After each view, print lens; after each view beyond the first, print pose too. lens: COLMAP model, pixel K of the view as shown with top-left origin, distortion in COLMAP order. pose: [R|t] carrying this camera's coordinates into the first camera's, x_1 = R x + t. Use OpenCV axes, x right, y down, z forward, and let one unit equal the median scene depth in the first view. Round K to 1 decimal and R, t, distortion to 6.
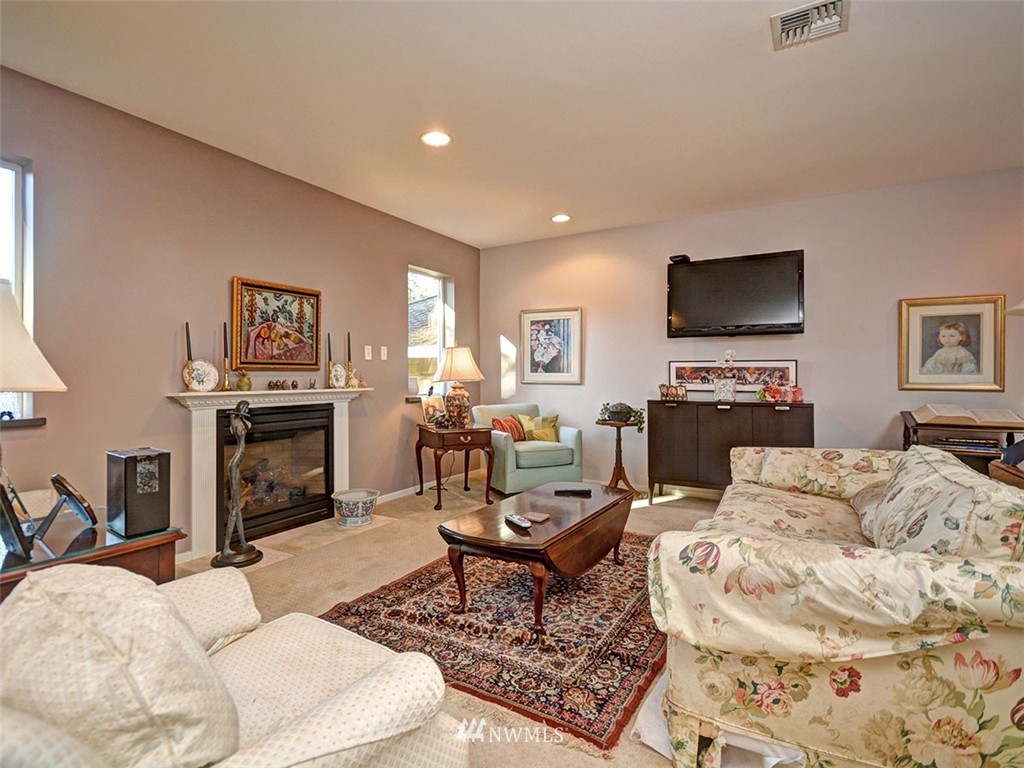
lens RADIAL K [[524.3, 0, 514.7], [0, 524.3, 378.2], [0, 0, 1]] dist [-0.000674, -0.000620]
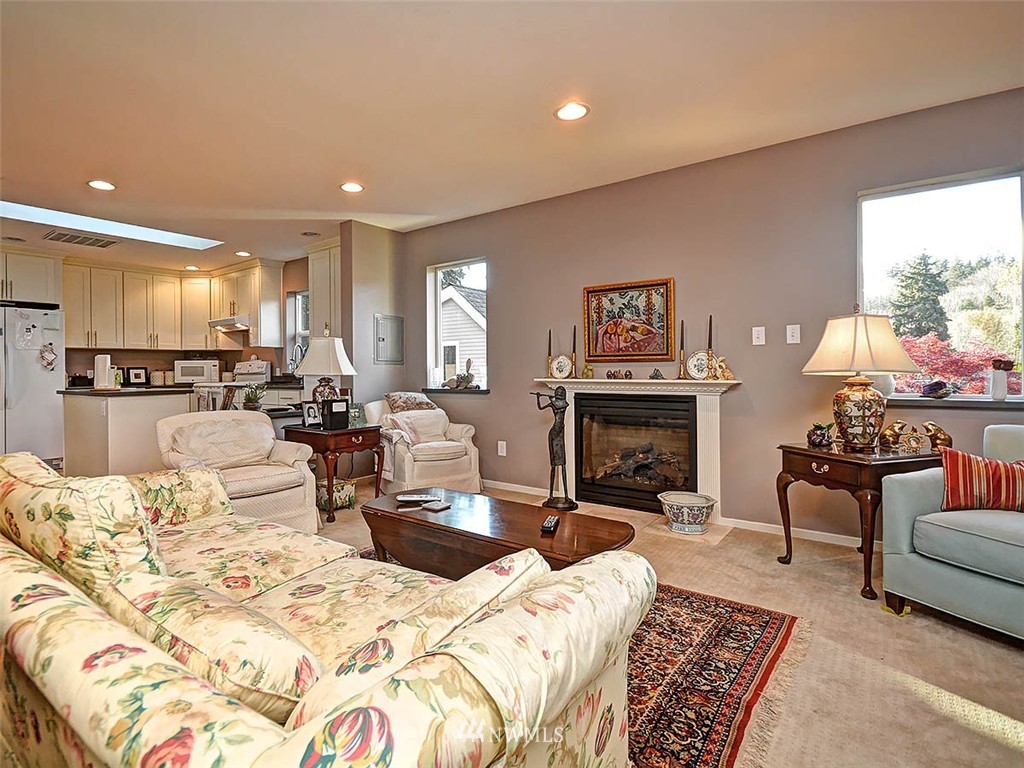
lens RADIAL K [[524.3, 0, 514.7], [0, 524.3, 378.2], [0, 0, 1]] dist [-0.000674, -0.000620]
pose [[-0.092631, 0.021029, -0.995478, 0.671159], [0.006553, 0.999768, 0.020510, -0.003820], [0.995679, -0.004624, -0.092748, 0.870784]]
